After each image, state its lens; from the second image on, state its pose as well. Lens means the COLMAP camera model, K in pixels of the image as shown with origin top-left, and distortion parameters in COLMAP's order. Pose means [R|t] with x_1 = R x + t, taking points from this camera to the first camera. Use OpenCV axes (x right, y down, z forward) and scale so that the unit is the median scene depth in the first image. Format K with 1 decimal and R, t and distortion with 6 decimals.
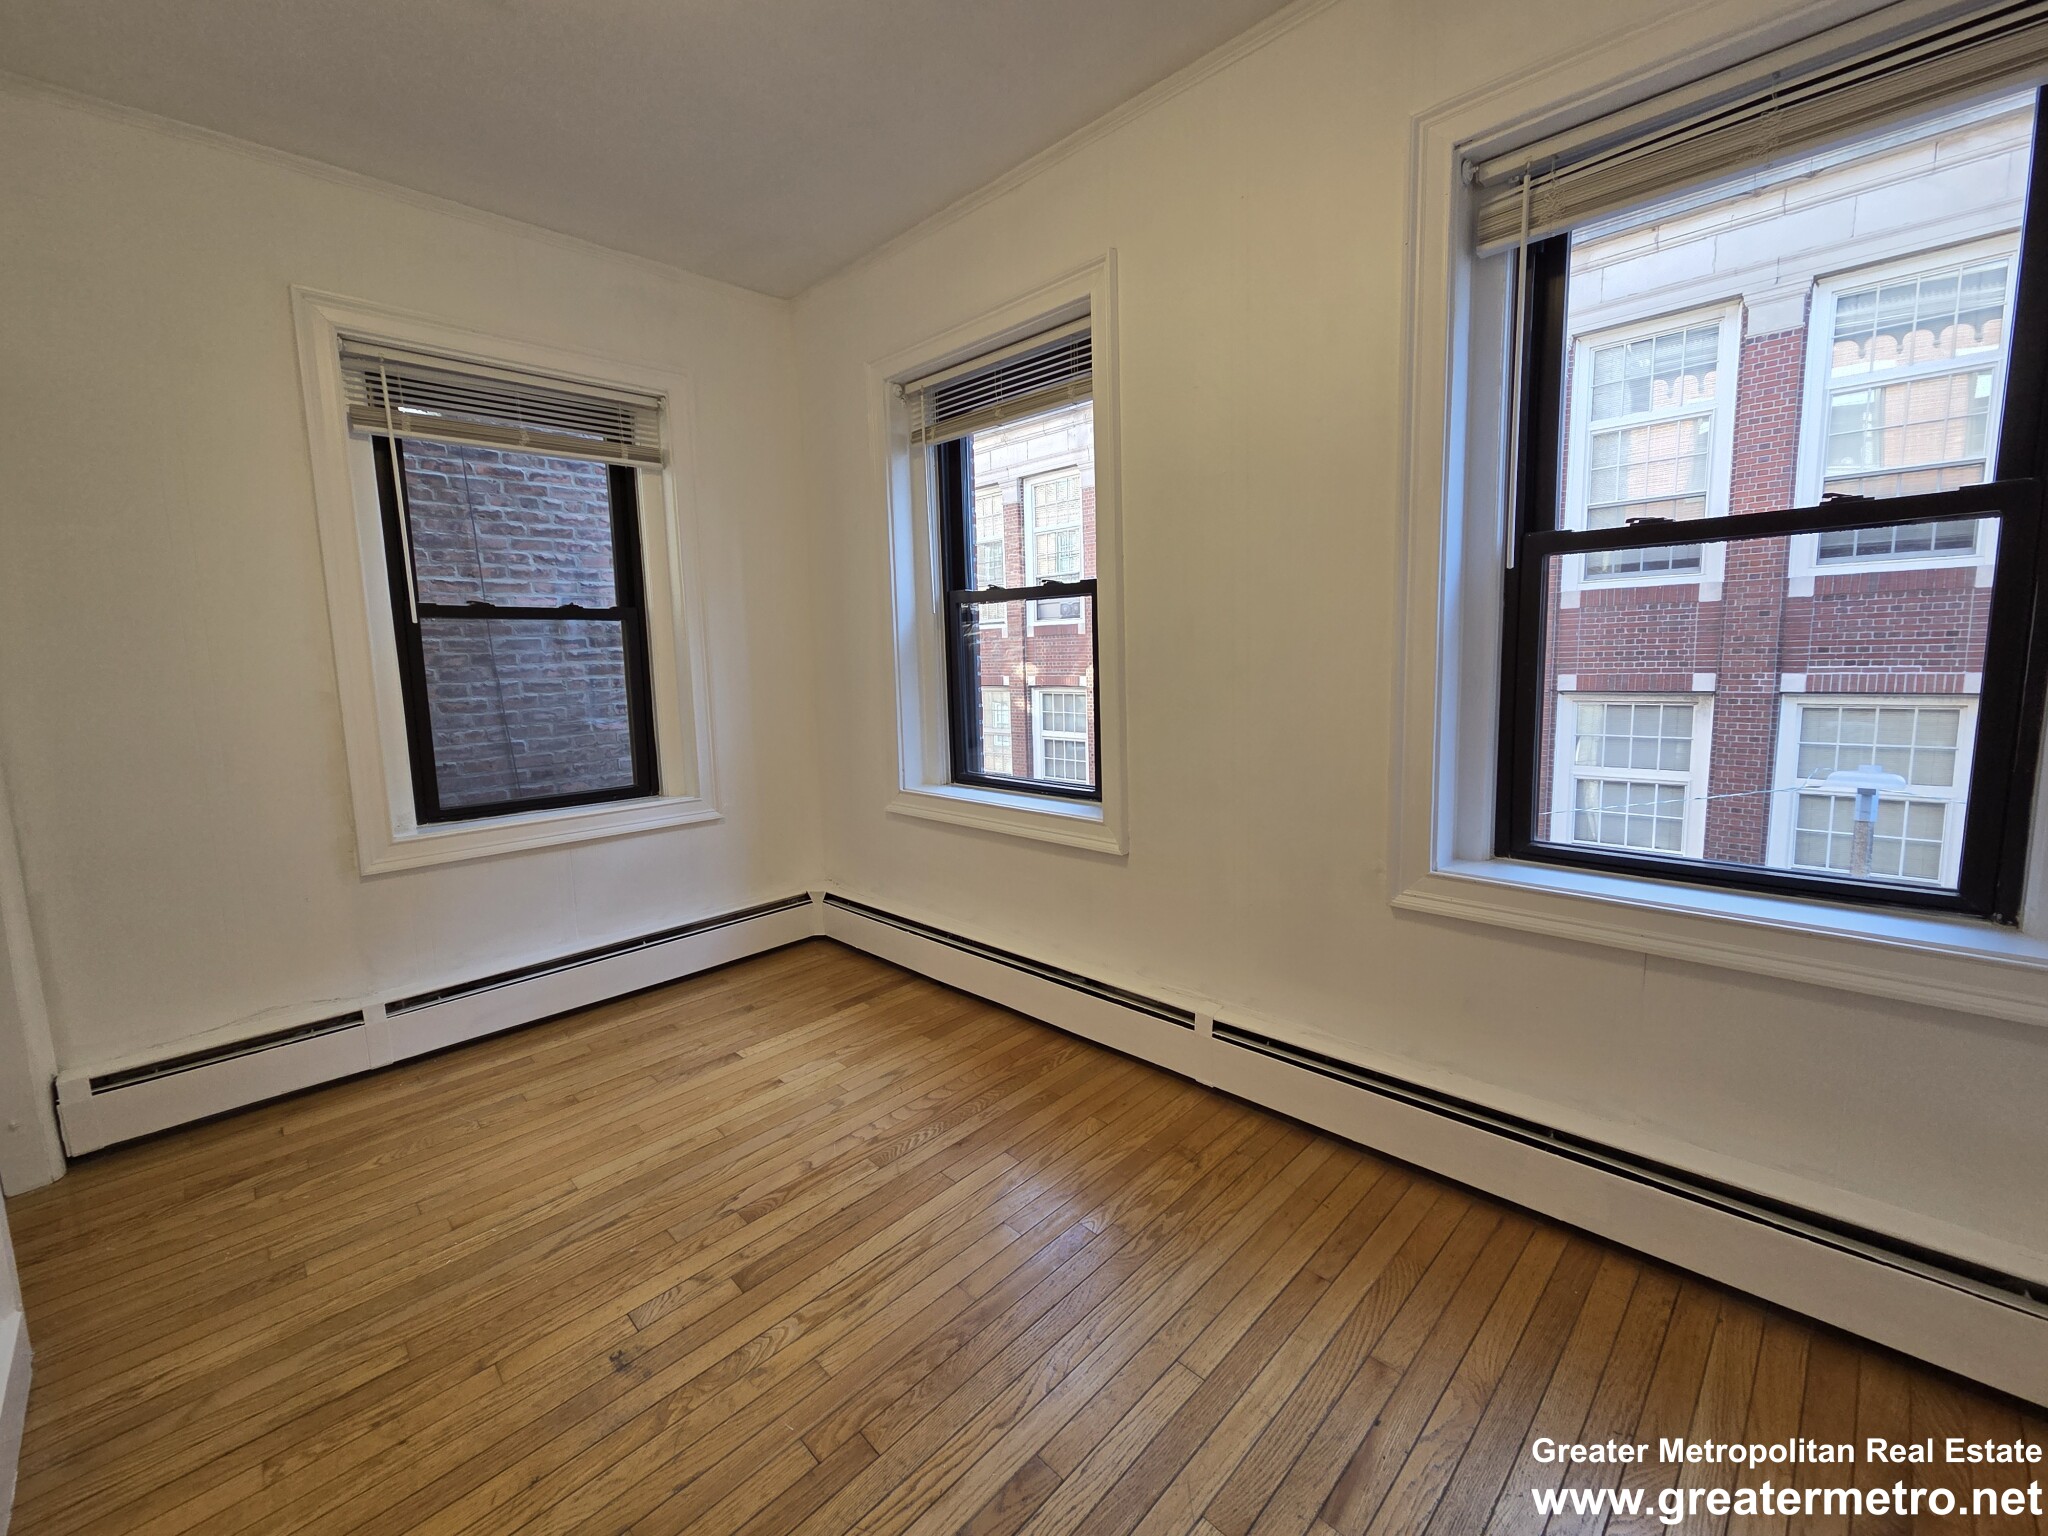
lens RADIAL K [[838.8, 0, 1016.4], [0, 838.8, 756.6], [0, 0, 1]] dist [0.007522, -0.001914]
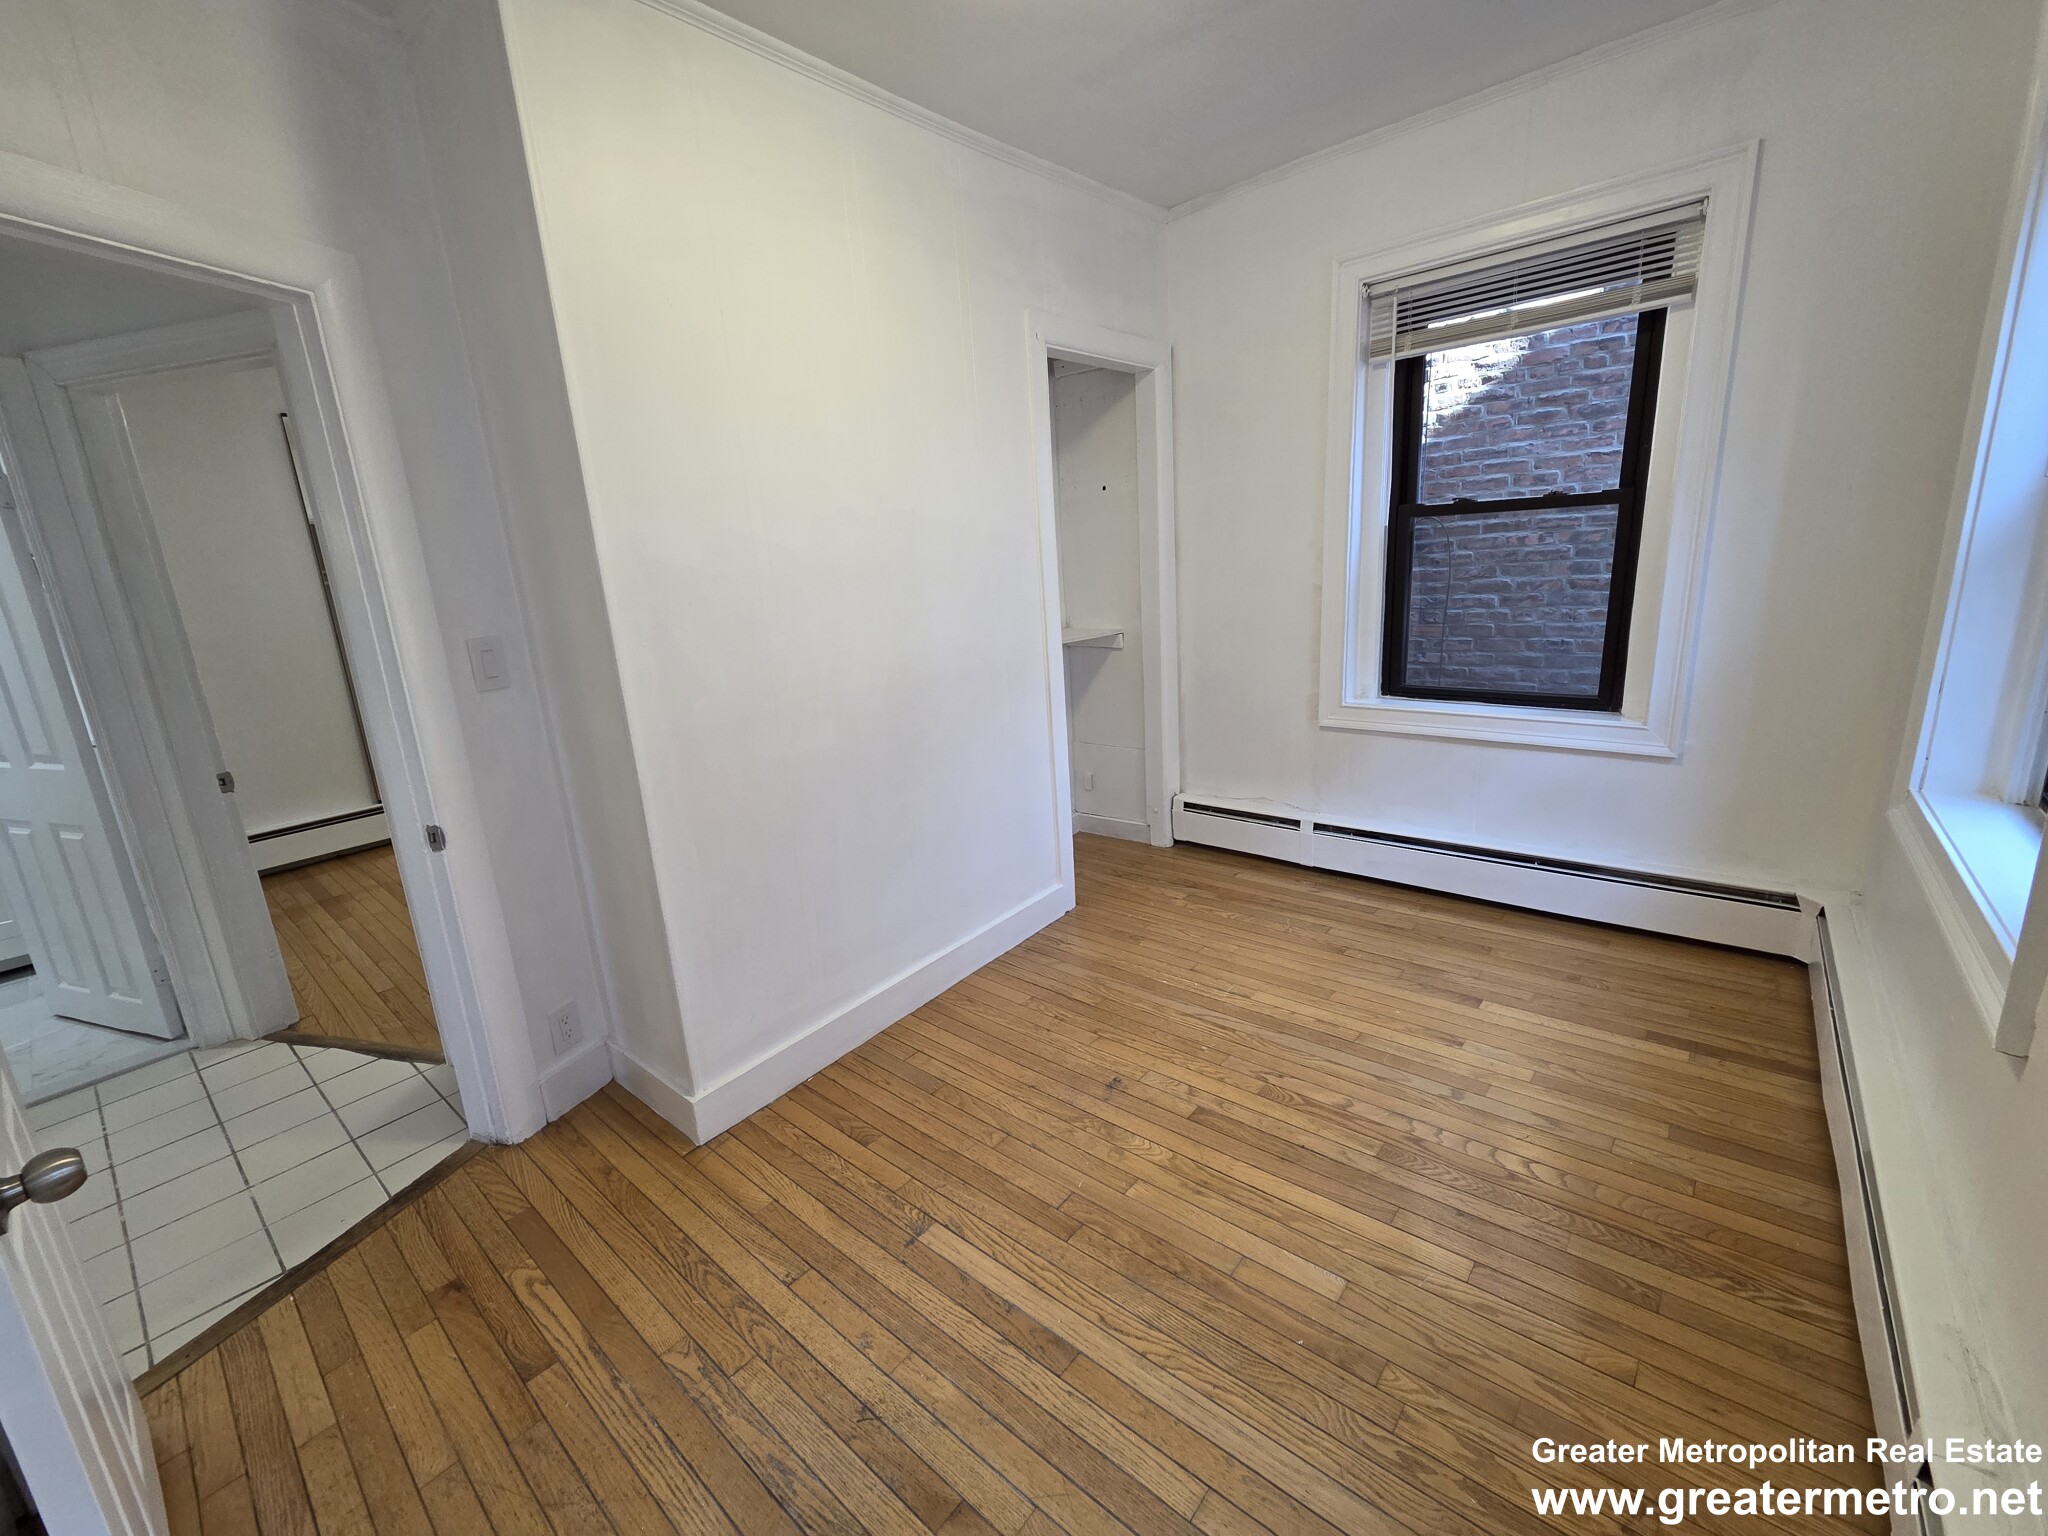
lens RADIAL K [[838.8, 0, 1025.2], [0, 838.8, 756.0], [0, 0, 1]] dist [0.007522, -0.001914]
pose [[0.086645, 0.258203, -0.962197, 0.551895], [-0.065649, 0.965210, 0.253100, -0.136904], [0.994074, 0.041237, 0.100582, 0.481020]]
